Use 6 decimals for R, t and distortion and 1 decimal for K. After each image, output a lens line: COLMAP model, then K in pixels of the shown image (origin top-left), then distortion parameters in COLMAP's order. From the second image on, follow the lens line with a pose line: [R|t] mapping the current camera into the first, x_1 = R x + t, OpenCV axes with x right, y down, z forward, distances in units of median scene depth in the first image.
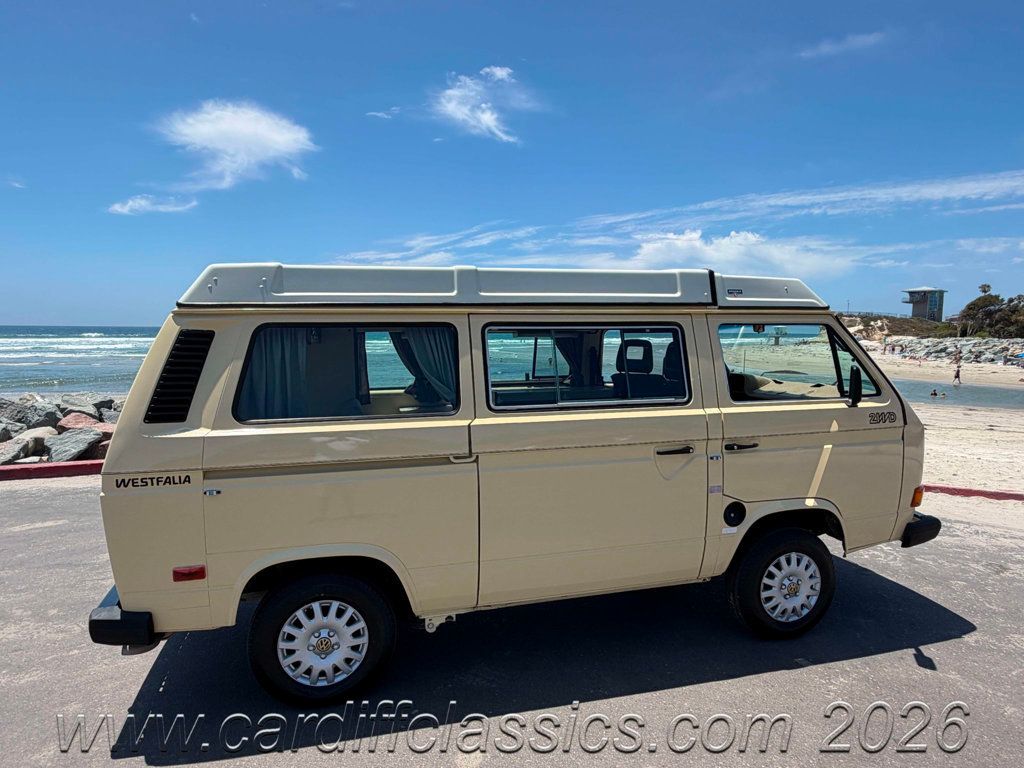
lens RADIAL K [[615.4, 0, 508.2], [0, 615.4, 388.3], [0, 0, 1]] dist [-0.001476, 0.000367]
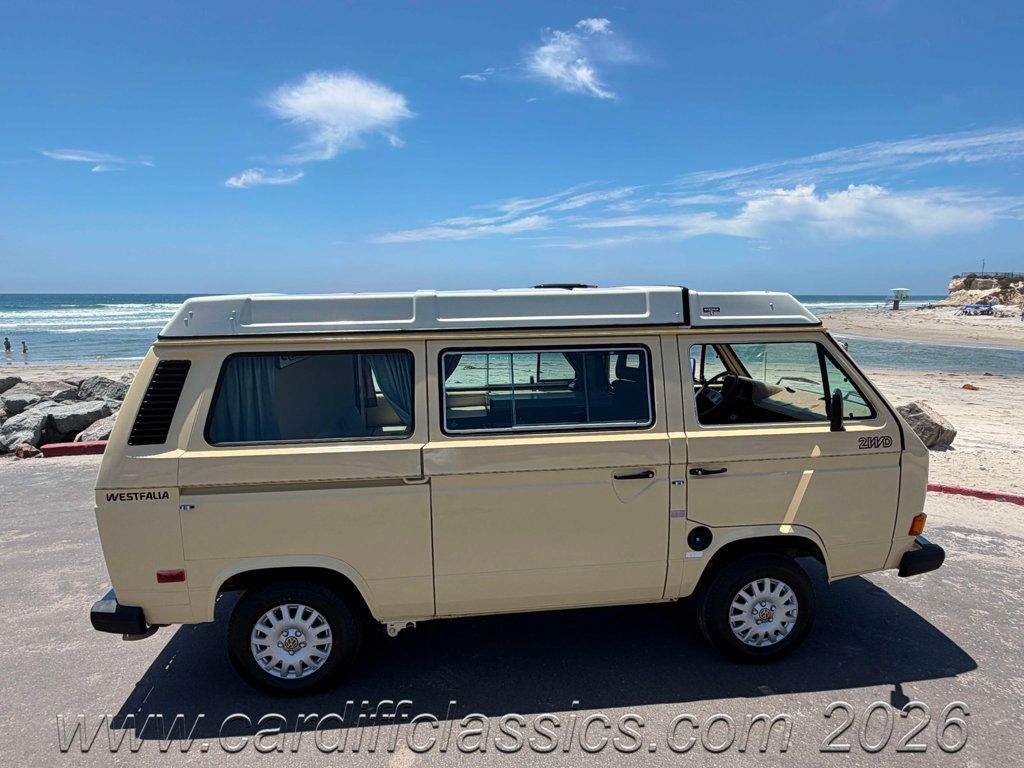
lens RADIAL K [[615.4, 0, 508.2], [0, 615.4, 388.3], [0, 0, 1]] dist [-0.001476, 0.000367]
pose [[0.988512, 0.015274, -0.150367, 0.214458], [-0.006655, 0.998314, 0.057663, -0.094046], [0.150994, -0.056000, 0.986947, -0.008910]]
